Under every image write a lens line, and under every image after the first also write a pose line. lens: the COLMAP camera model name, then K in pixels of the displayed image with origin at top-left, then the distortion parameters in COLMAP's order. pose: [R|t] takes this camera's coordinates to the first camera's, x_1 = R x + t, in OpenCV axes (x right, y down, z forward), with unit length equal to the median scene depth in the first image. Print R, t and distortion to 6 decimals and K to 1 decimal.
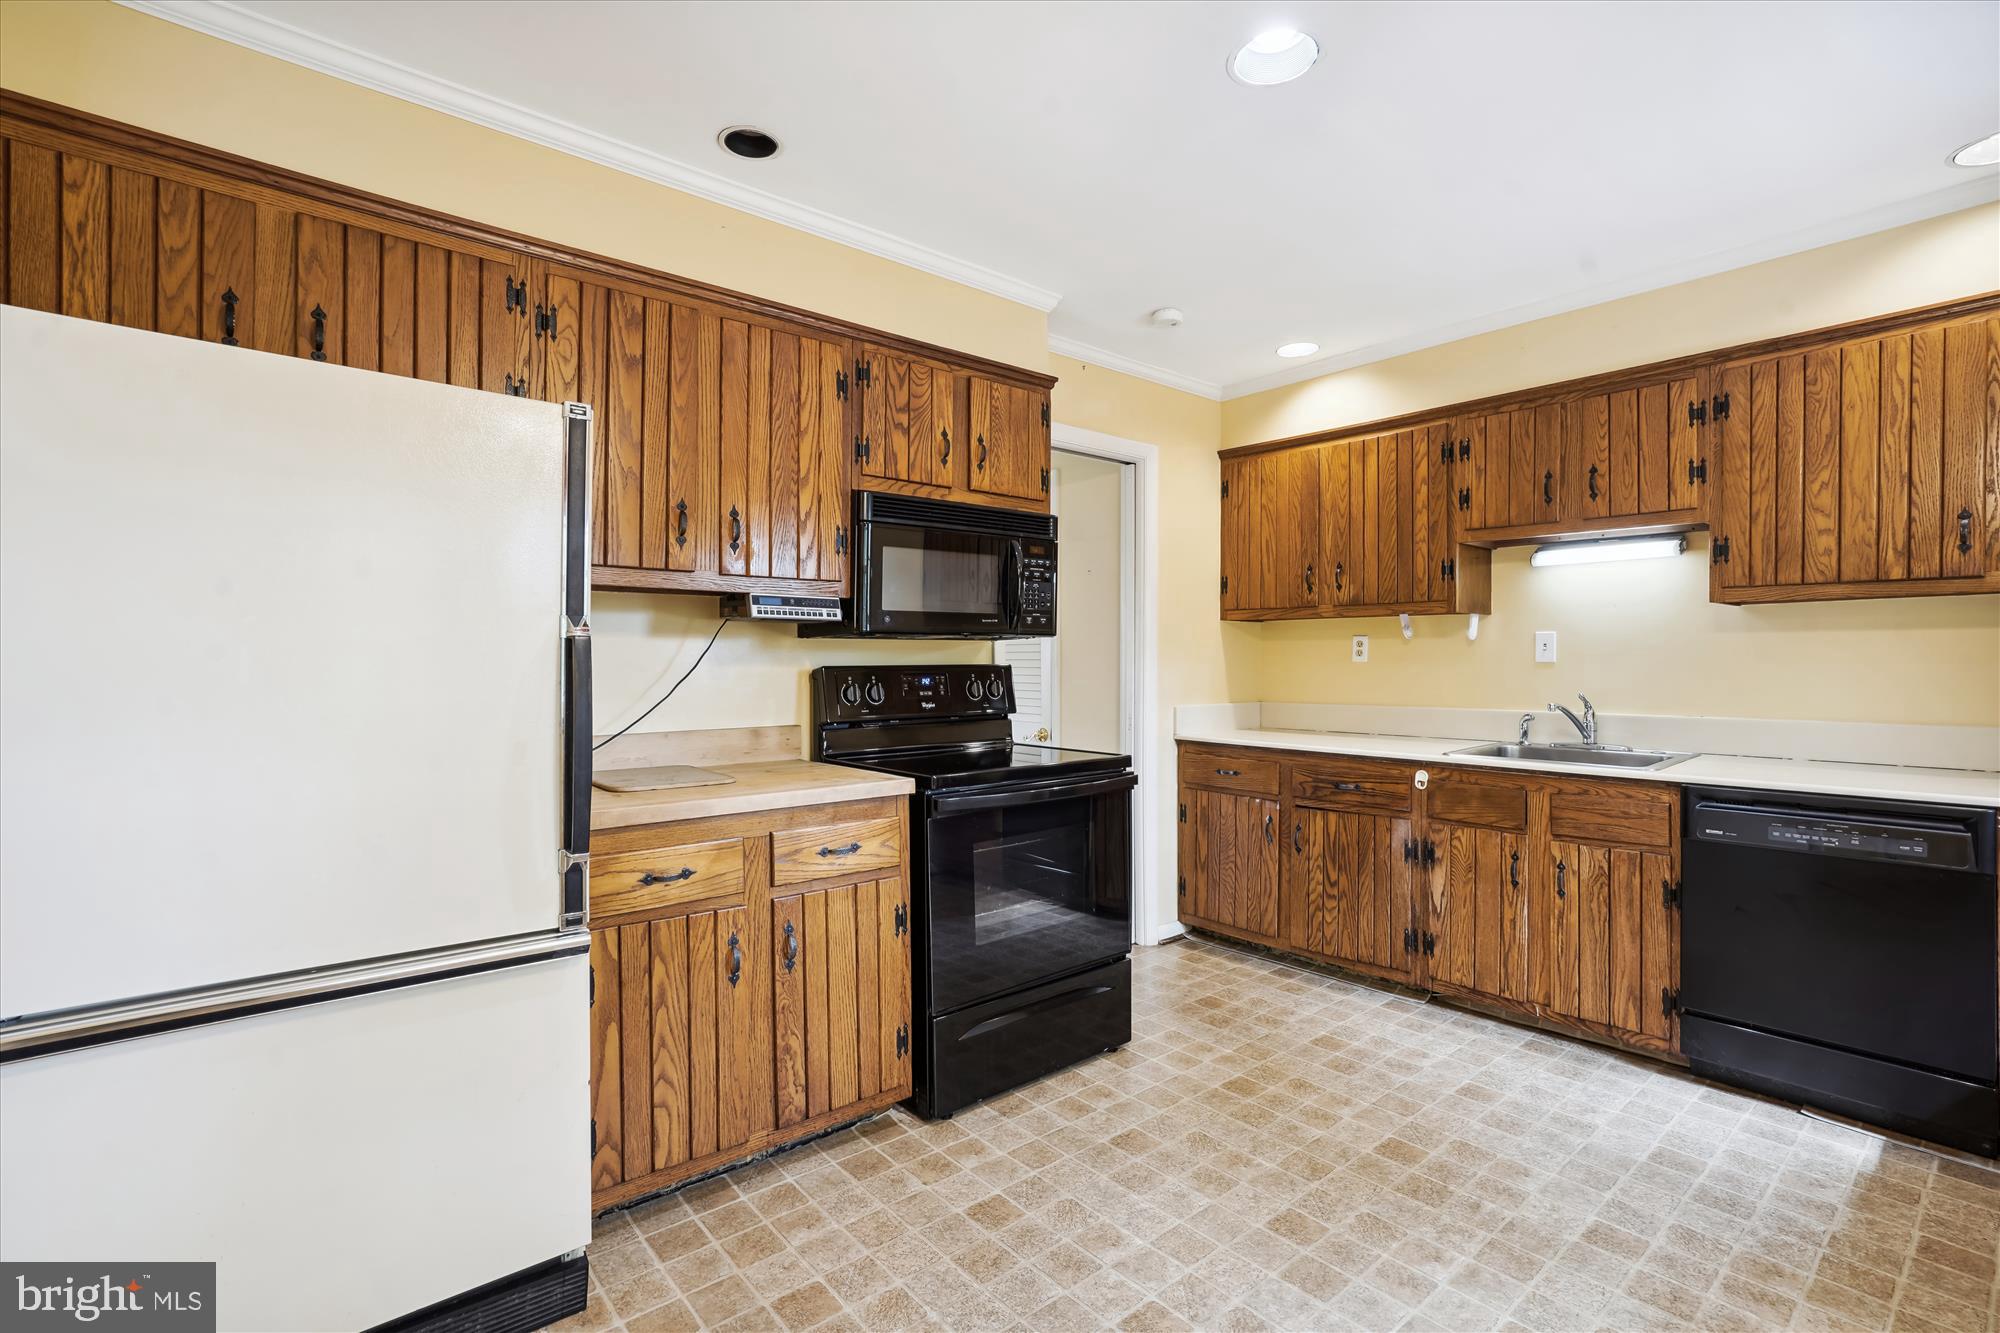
lens RADIAL K [[924.5, 0, 1004.4], [0, 924.5, 650.6], [0, 0, 1]] dist [-0.046948, 0.013804]
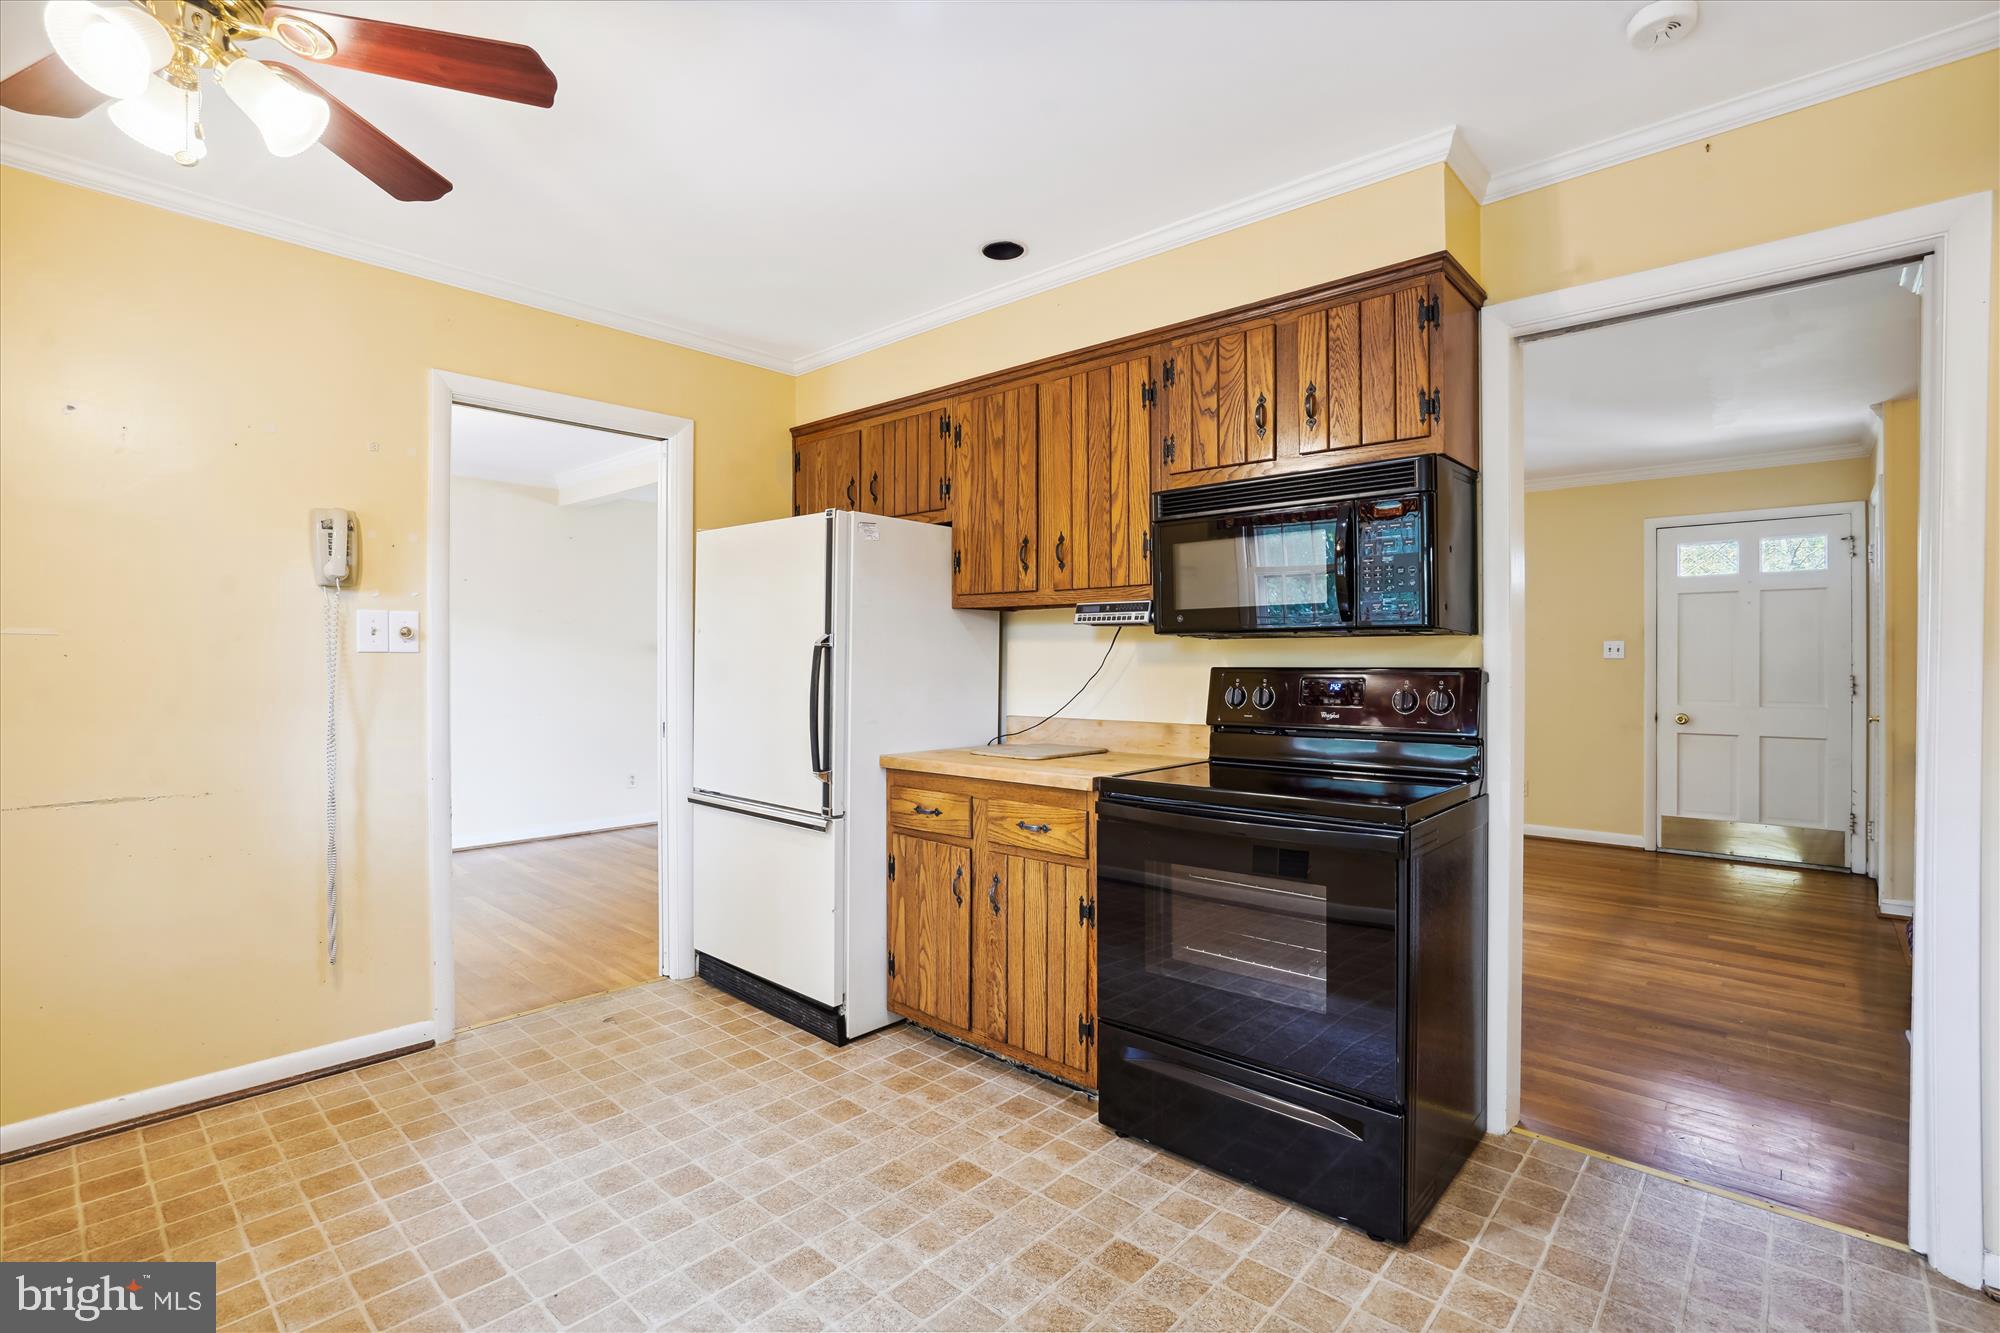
lens RADIAL K [[924.5, 0, 982.5], [0, 924.5, 648.0], [0, 0, 1]] dist [-0.046948, 0.013804]
pose [[0.117083, -0.010719, -0.993064, 0.798950], [0.008272, 0.999918, -0.009817, 0.004236], [0.993088, -0.007066, 0.117162, 0.674677]]
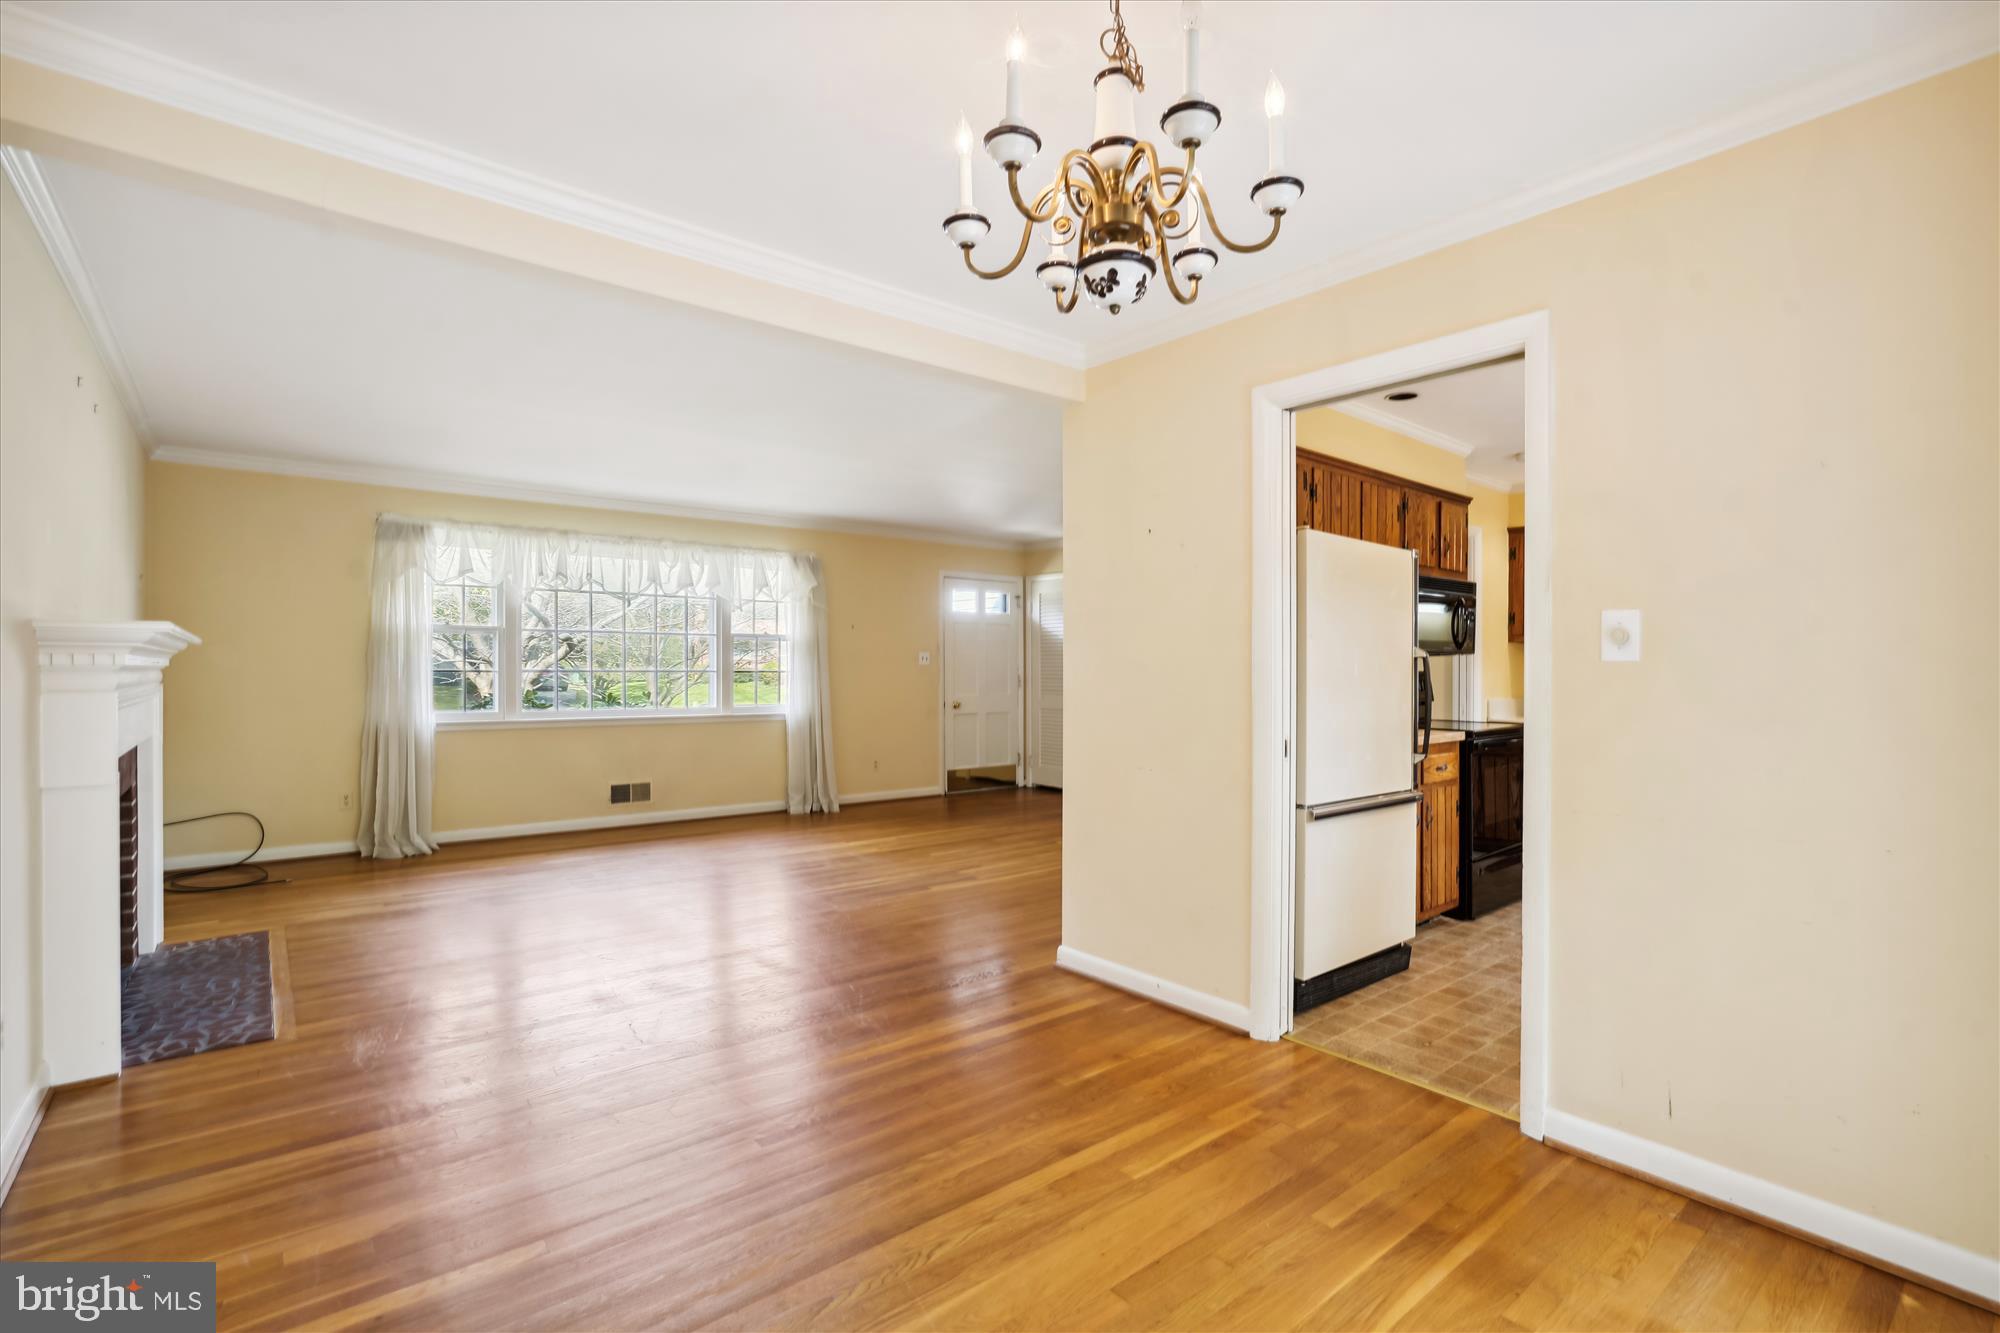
lens RADIAL K [[924.5, 0, 998.1], [0, 924.5, 663.2], [0, 0, 1]] dist [-0.046948, 0.013804]
pose [[0.999892, 0.005241, -0.013741, -0.896098], [-0.005162, 0.999970, 0.005764, -0.005662], [0.013771, -0.005693, 0.999889, -0.752884]]
